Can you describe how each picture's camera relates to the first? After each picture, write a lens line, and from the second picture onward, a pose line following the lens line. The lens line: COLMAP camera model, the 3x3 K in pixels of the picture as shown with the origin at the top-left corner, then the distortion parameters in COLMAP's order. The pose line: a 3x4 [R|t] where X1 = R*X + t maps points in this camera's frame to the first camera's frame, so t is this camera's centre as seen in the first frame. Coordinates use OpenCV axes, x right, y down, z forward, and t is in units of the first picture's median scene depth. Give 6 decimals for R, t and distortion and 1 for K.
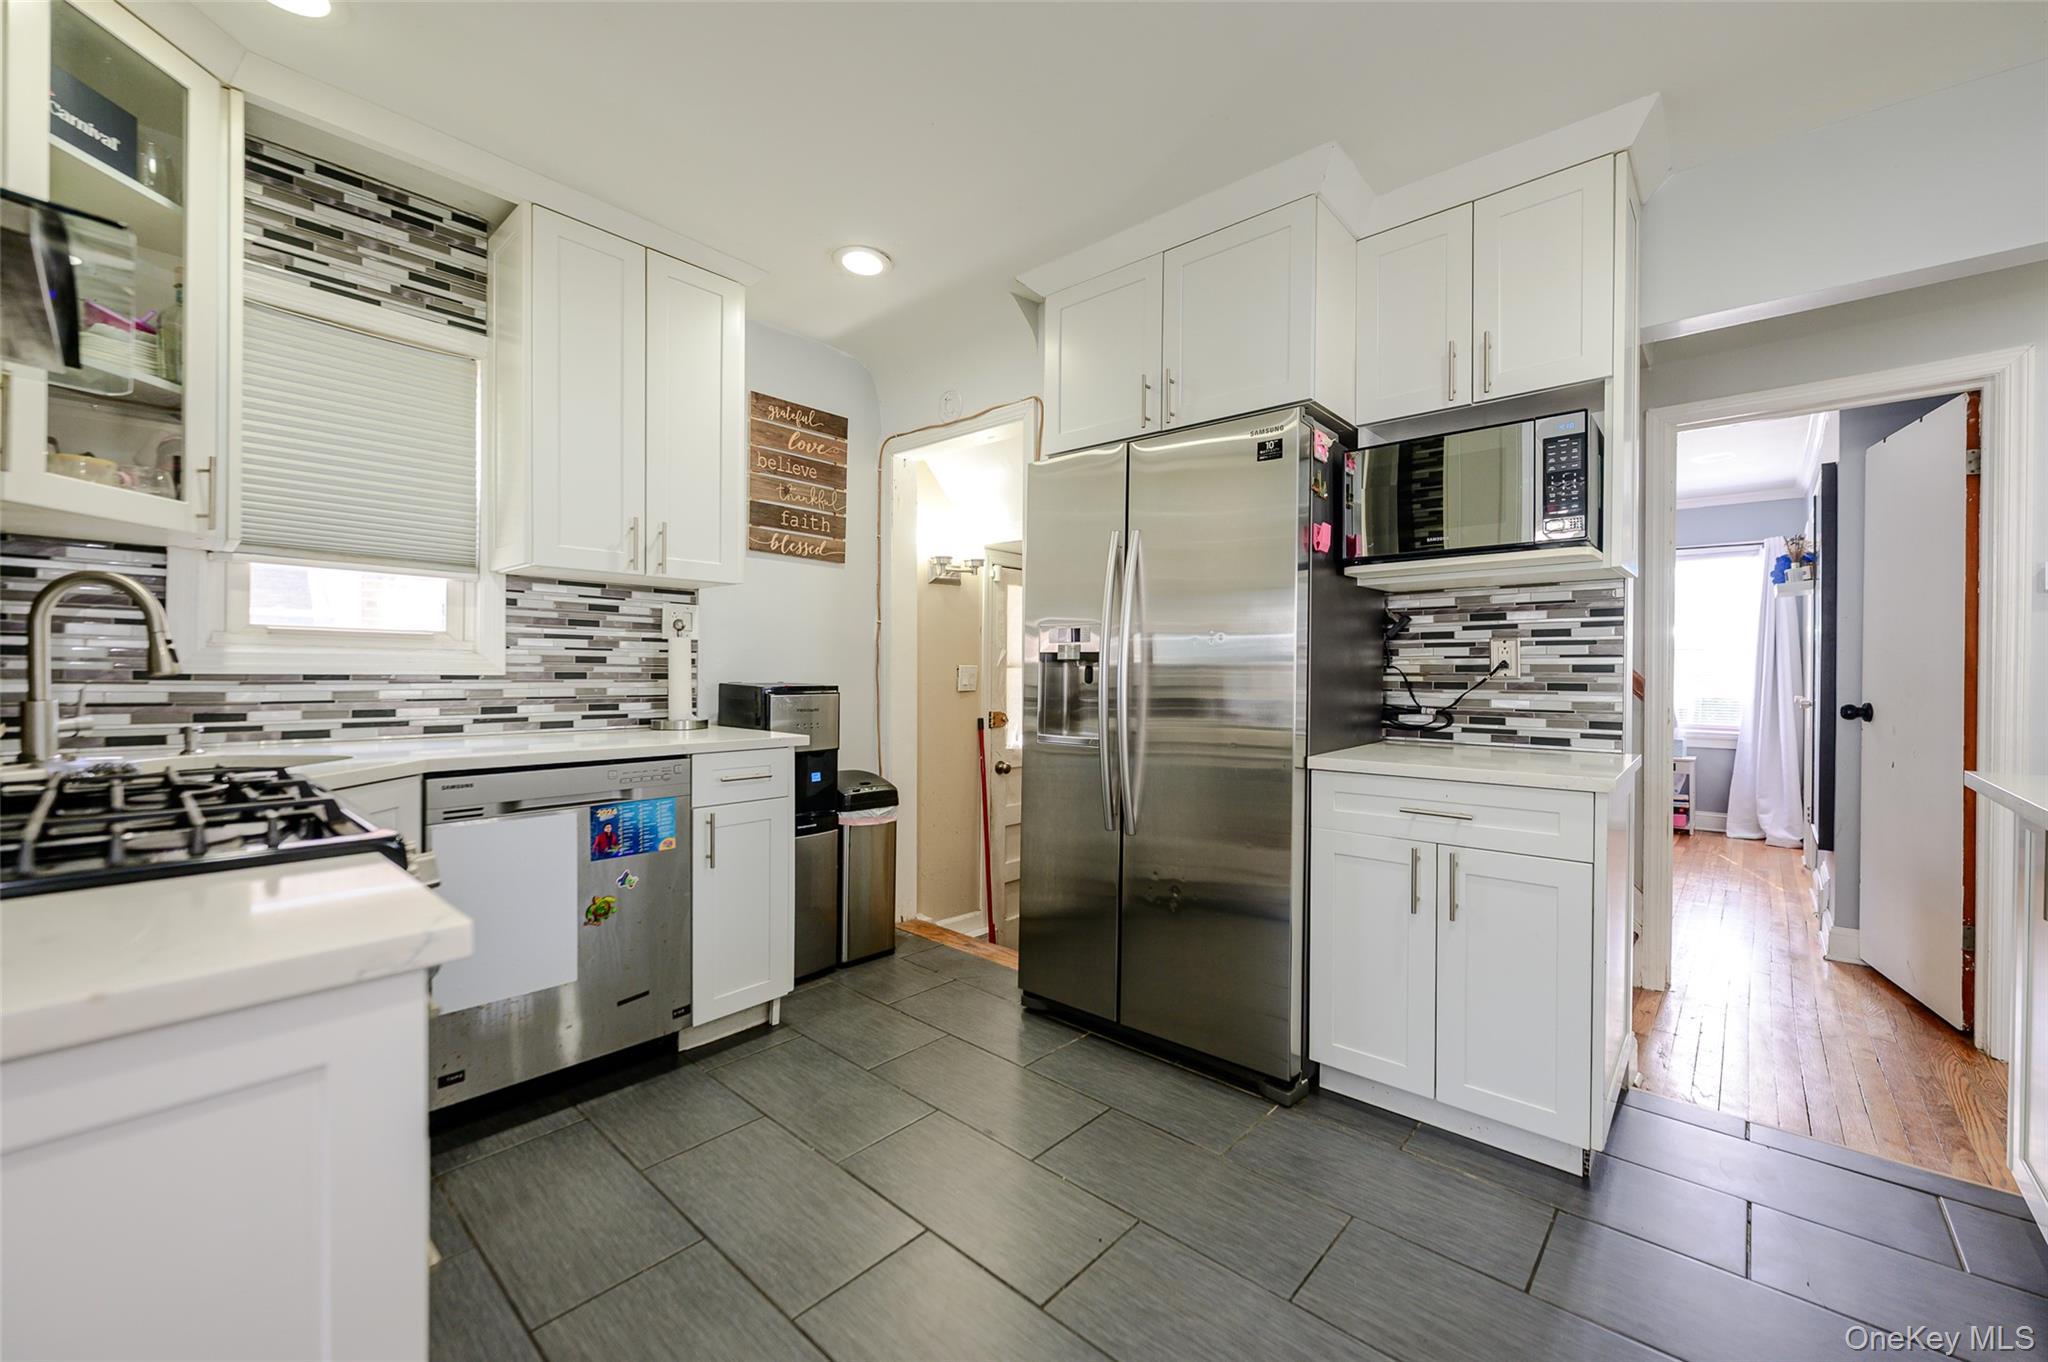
lens RADIAL K [[818.3, 0, 1026.9], [0, 818.3, 678.7], [0, 0, 1]] dist [0.002121, -0.000175]
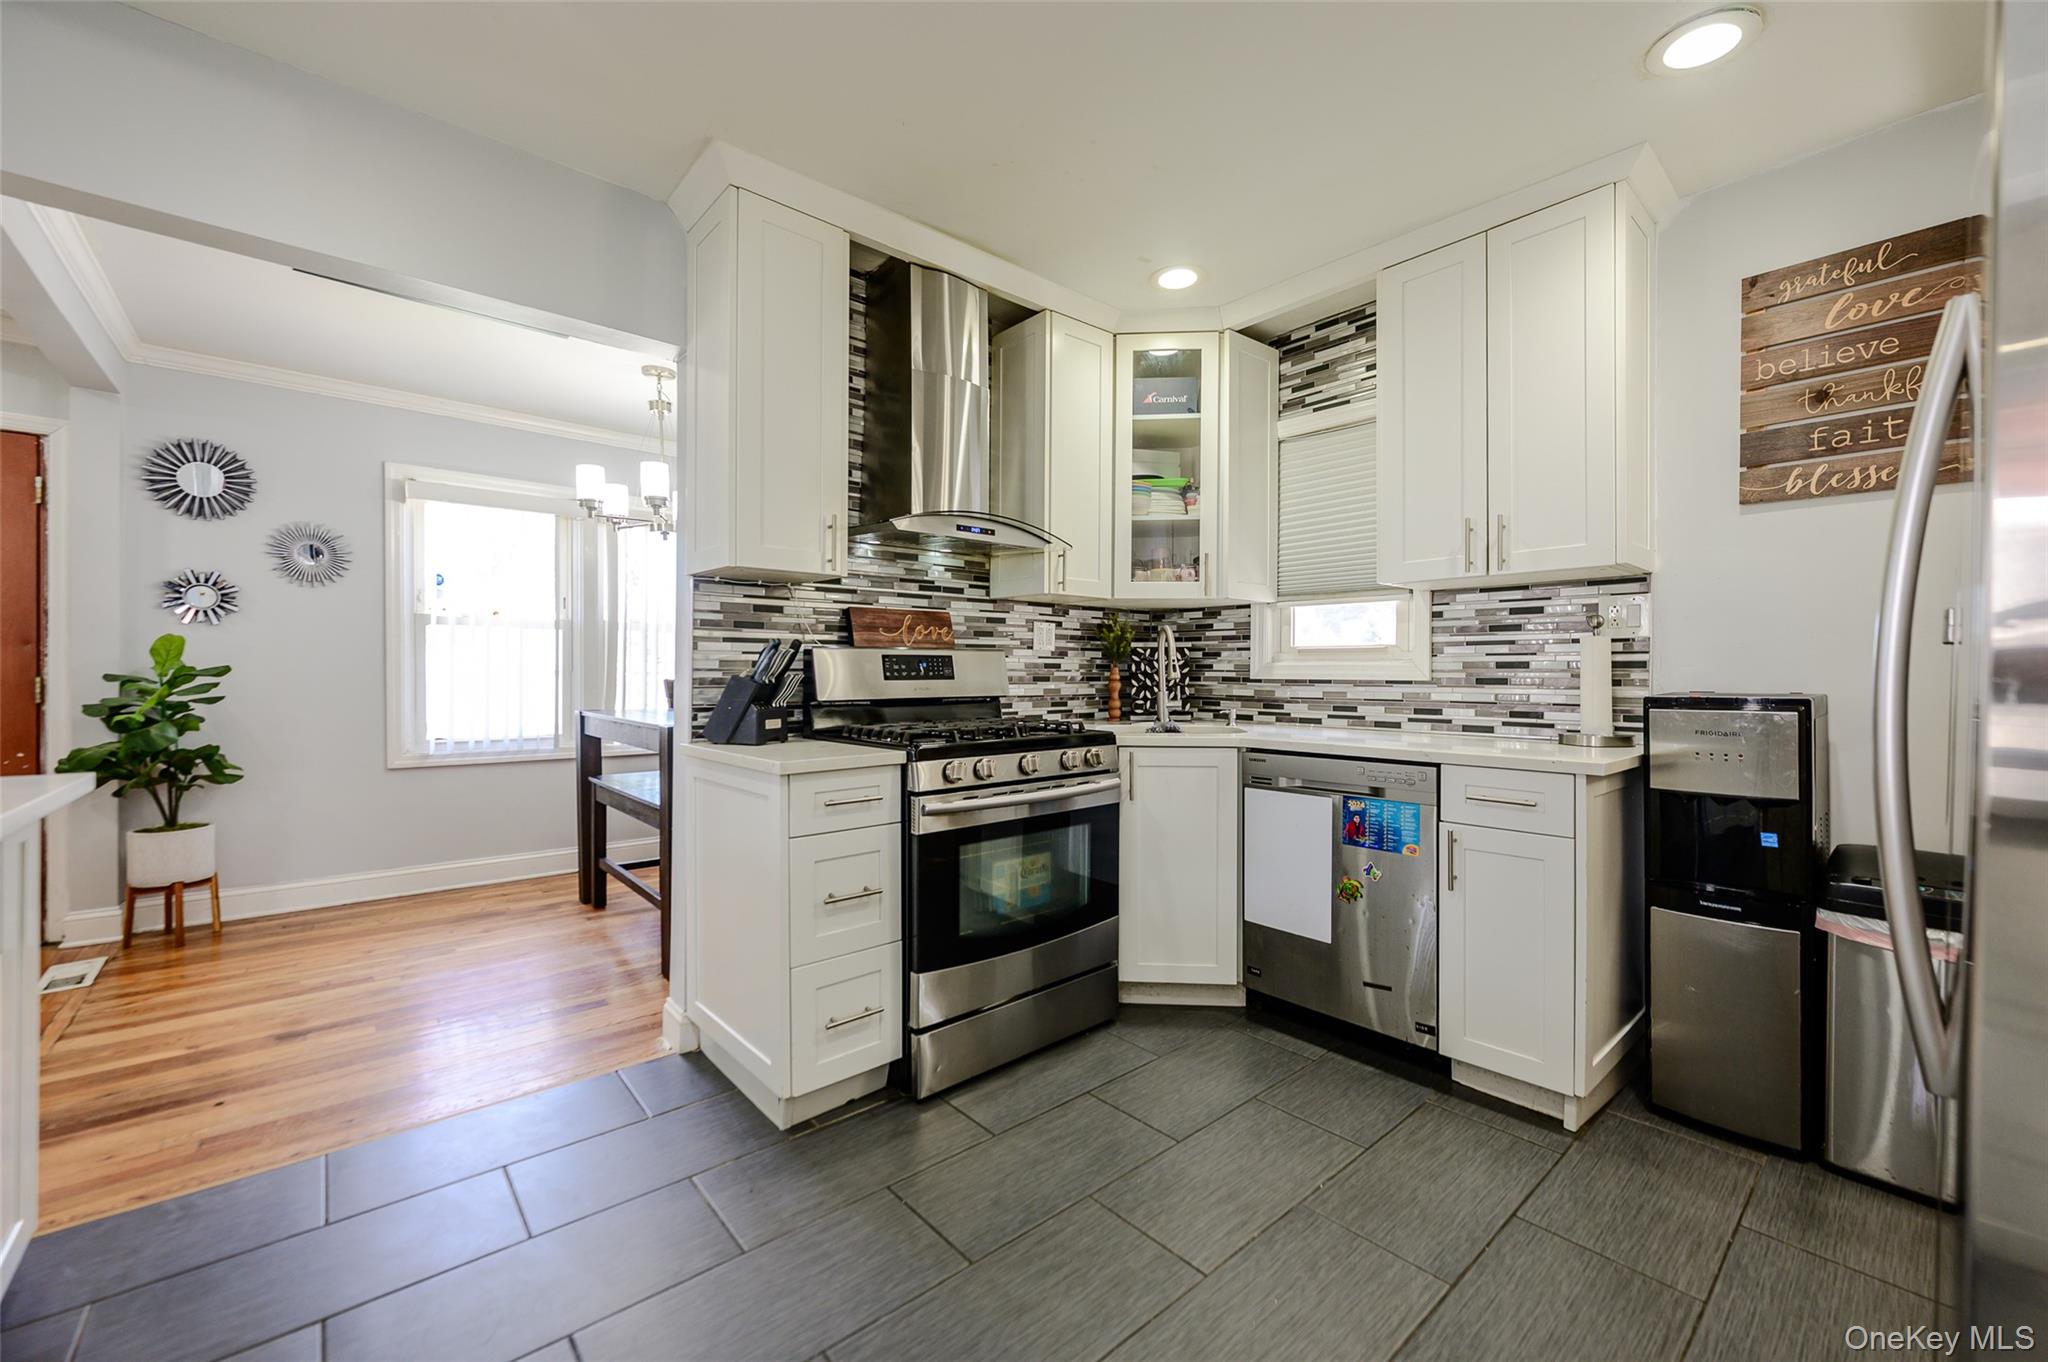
lens RADIAL K [[818.3, 0, 1029.6], [0, 818.3, 676.7], [0, 0, 1]] dist [0.002121, -0.000175]
pose [[-0.121923, -0.004255, -0.992530, 0.544227], [-0.010719, 0.999938, -0.002970, -0.000495], [0.992482, 0.010277, -0.121961, 0.595805]]
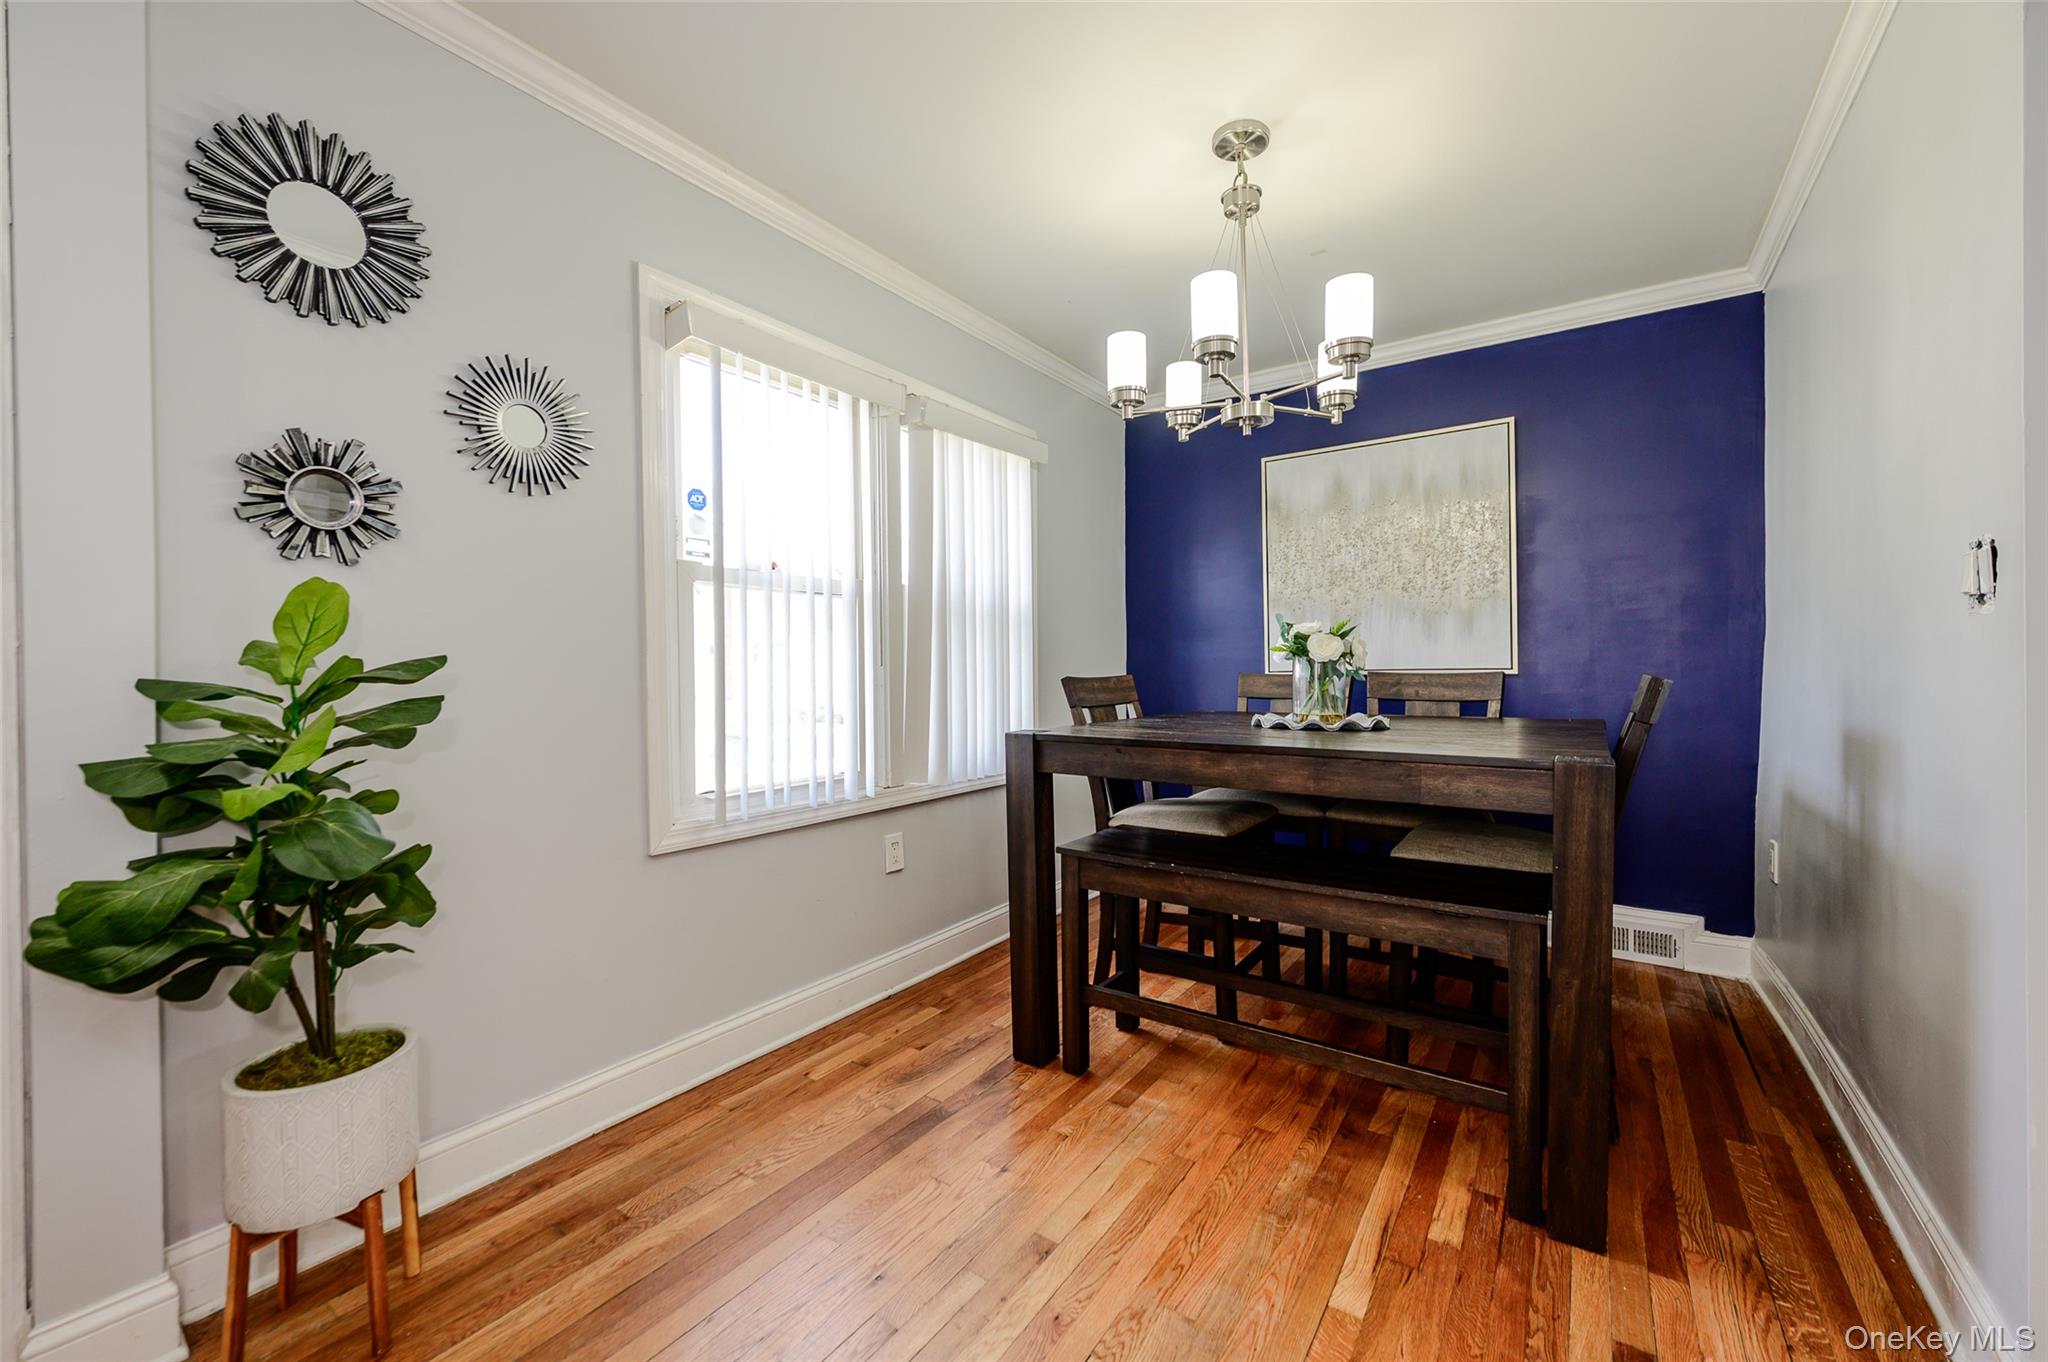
lens RADIAL K [[818.3, 0, 1029.8], [0, 818.3, 681.3], [0, 0, 1]] dist [0.002121, -0.000175]
pose [[0.130080, 0.004980, -0.991491, -0.019554], [0.002971, 0.999981, 0.005412, 0.007476], [0.991499, -0.003650, 0.130063, -0.574796]]
